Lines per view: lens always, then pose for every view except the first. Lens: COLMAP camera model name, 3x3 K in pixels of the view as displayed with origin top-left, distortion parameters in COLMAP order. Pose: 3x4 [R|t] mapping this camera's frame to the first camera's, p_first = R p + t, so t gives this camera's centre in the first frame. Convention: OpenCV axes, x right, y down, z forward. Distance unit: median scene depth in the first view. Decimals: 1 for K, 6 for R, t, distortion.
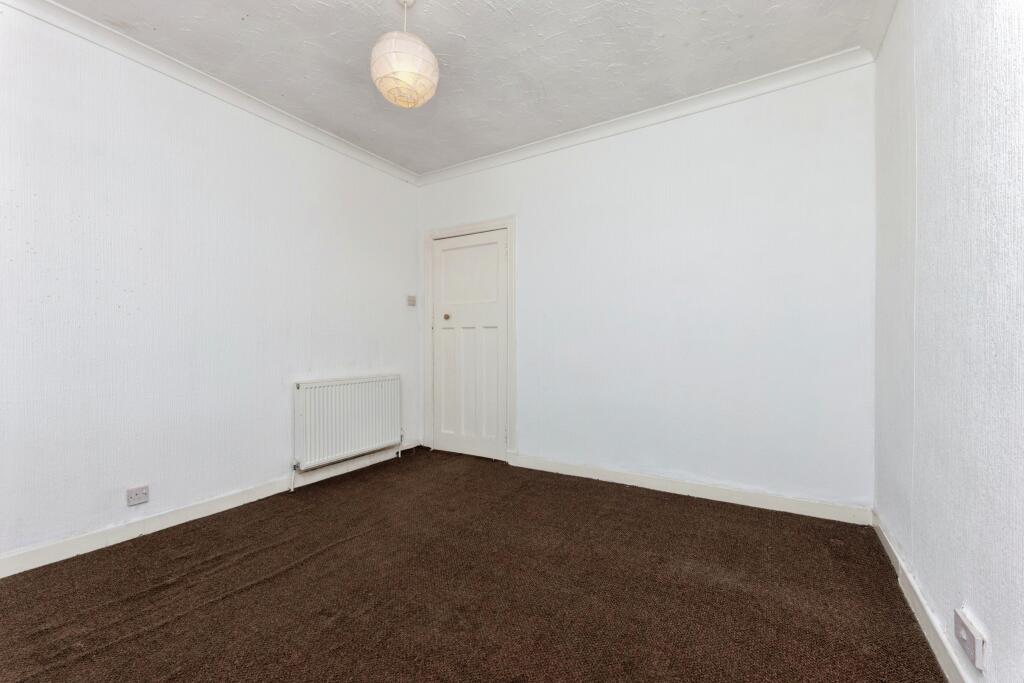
lens RADIAL K [[423.4, 0, 512.7], [0, 423.4, 341.4], [0, 0, 1]] dist [-0.000102, 0.000596]
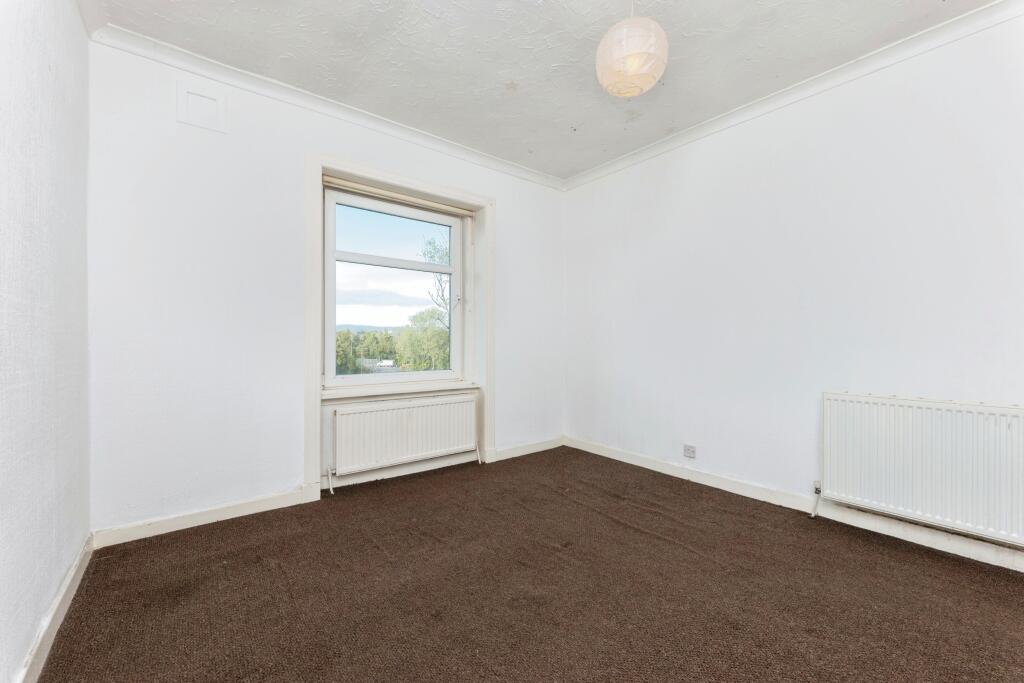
lens RADIAL K [[423.4, 0, 513.4], [0, 423.4, 349.2], [0, 0, 1]] dist [-0.000102, 0.000596]
pose [[-0.366922, 0.015726, -0.930119, 0.606639], [0.003987, 0.999874, 0.015333, 0.004096], [0.930243, 0.001918, -0.366938, 0.946843]]
